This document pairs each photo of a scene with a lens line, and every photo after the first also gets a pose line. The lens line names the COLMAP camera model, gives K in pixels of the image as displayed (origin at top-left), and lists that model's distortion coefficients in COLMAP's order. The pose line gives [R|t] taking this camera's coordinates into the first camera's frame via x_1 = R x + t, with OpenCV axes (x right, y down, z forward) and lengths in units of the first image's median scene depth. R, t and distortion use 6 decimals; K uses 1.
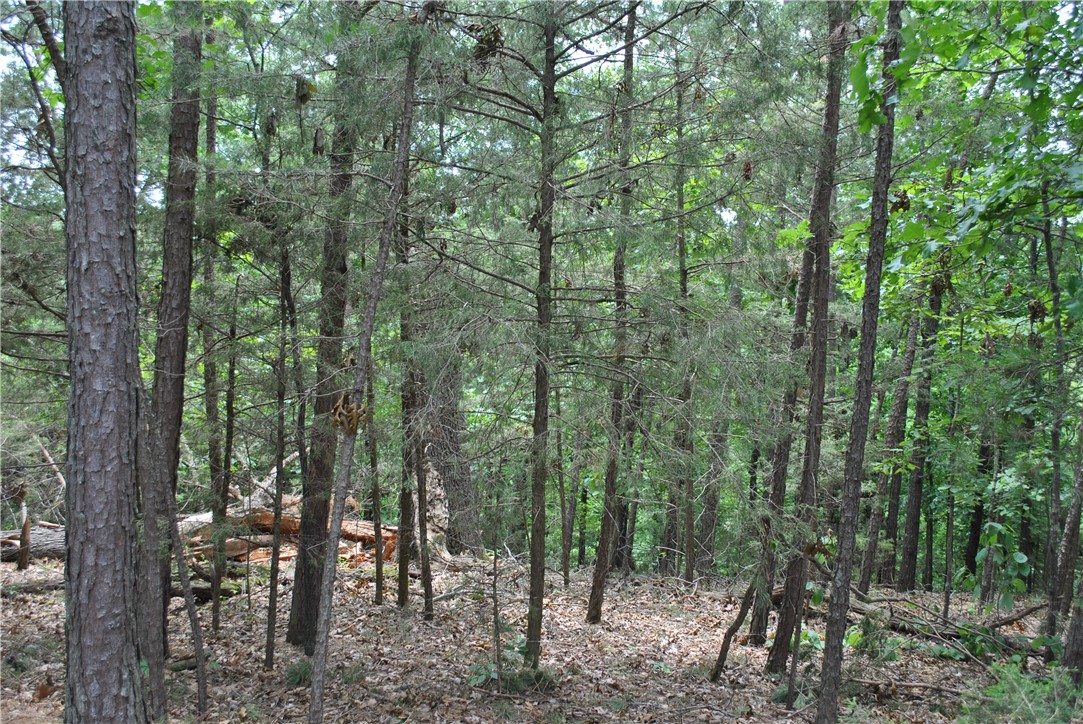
lens RADIAL K [[1238.4, 0, 541.5], [0, 1238.4, 362.0], [0, 0, 1]] dist [-0.019511, -0.018283]
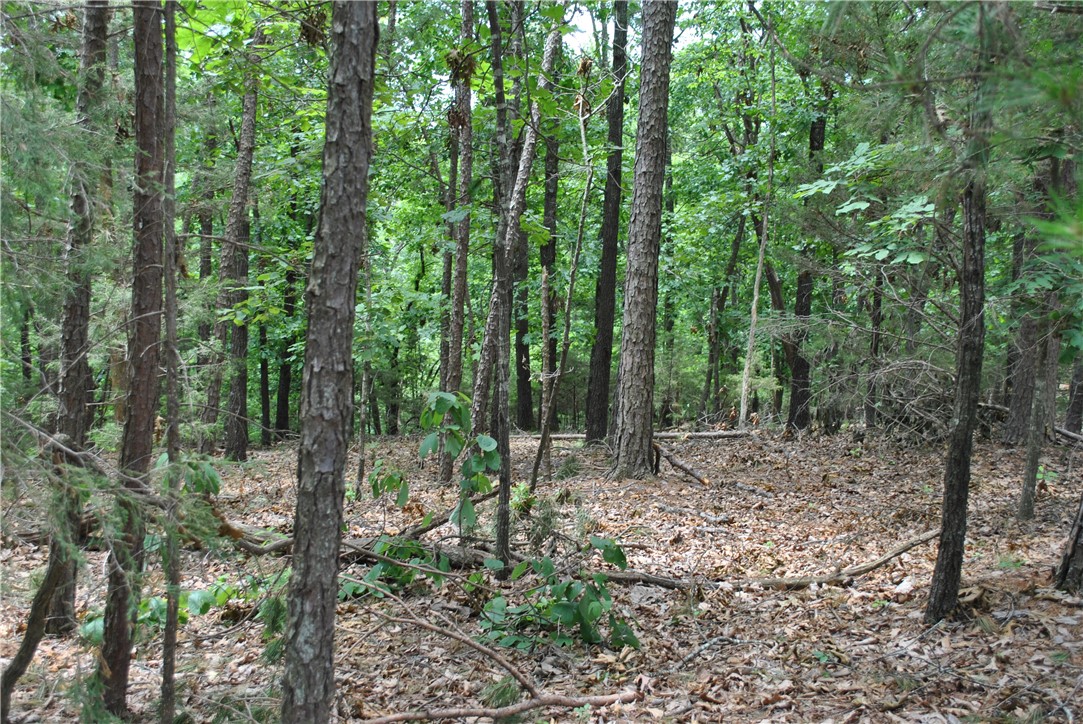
lens RADIAL K [[1238.4, 0, 541.5], [0, 1238.4, 362.0], [0, 0, 1]] dist [-0.019511, -0.018283]
pose [[0.840977, -0.097431, 0.532226, 0.060172], [0.029167, 0.990387, 0.135217, 0.025097], [-0.540284, -0.098191, 0.835734, 0.353150]]
